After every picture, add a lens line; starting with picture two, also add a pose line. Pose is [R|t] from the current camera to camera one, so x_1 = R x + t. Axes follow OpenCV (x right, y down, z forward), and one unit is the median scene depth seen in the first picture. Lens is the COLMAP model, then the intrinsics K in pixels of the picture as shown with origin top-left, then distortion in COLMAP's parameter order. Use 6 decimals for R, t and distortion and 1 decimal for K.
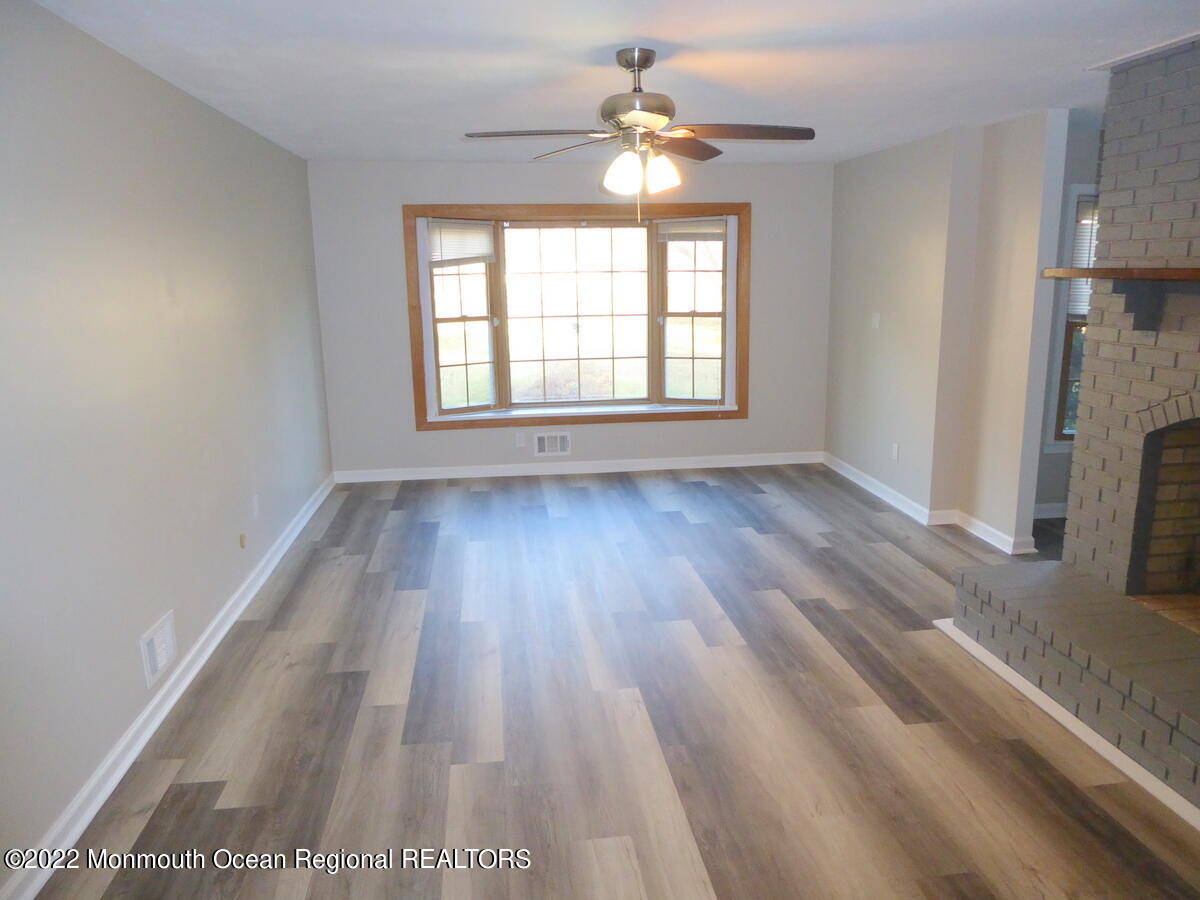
lens RADIAL K [[846.1, 0, 604.9], [0, 846.1, 450.9], [0, 0, 1]] dist [-0.035052, 0.005769]
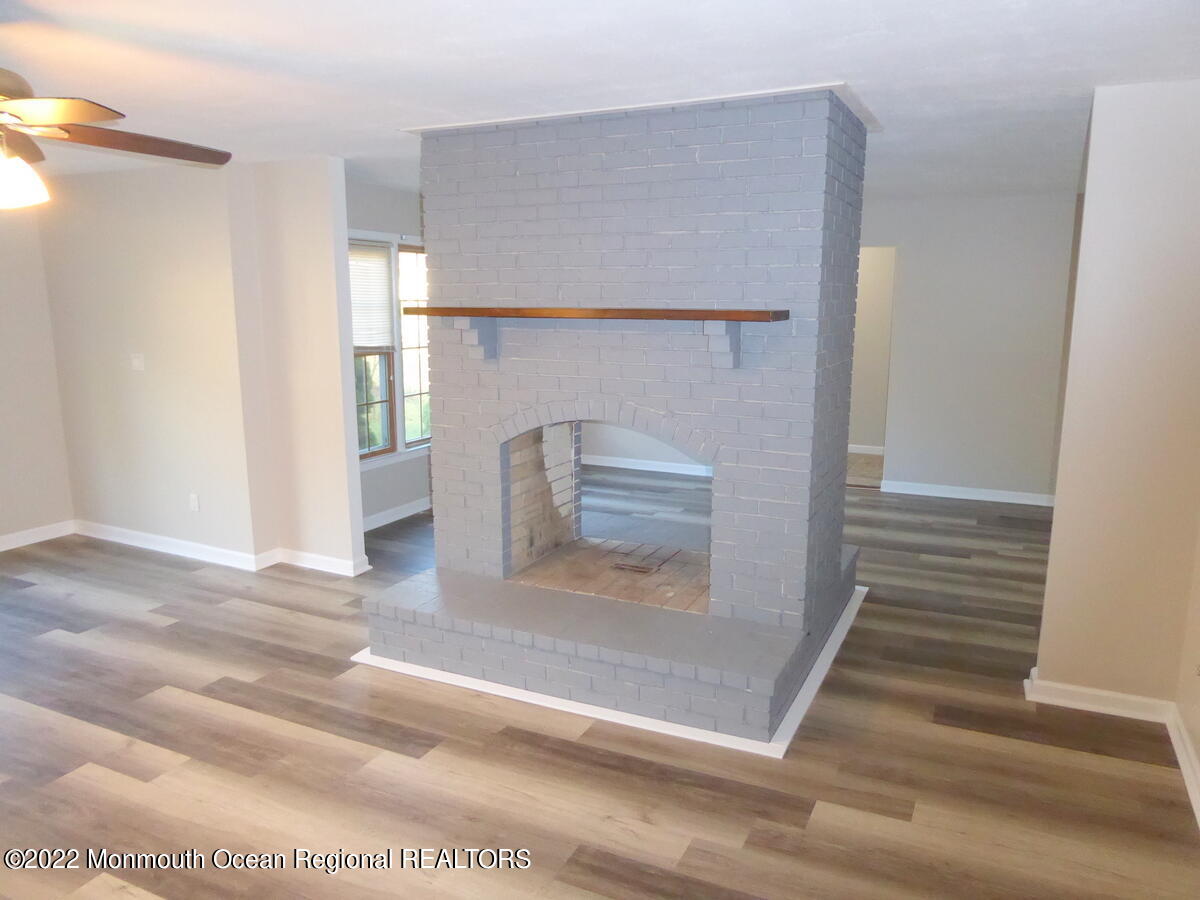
lens RADIAL K [[846.1, 0, 604.9], [0, 846.1, 450.9], [0, 0, 1]] dist [-0.035052, 0.005769]
pose [[0.545233, -0.136142, 0.827156, -0.234973], [0.165473, 0.984789, 0.053012, -0.042195], [-0.821791, 0.107968, 0.559467, 0.164188]]
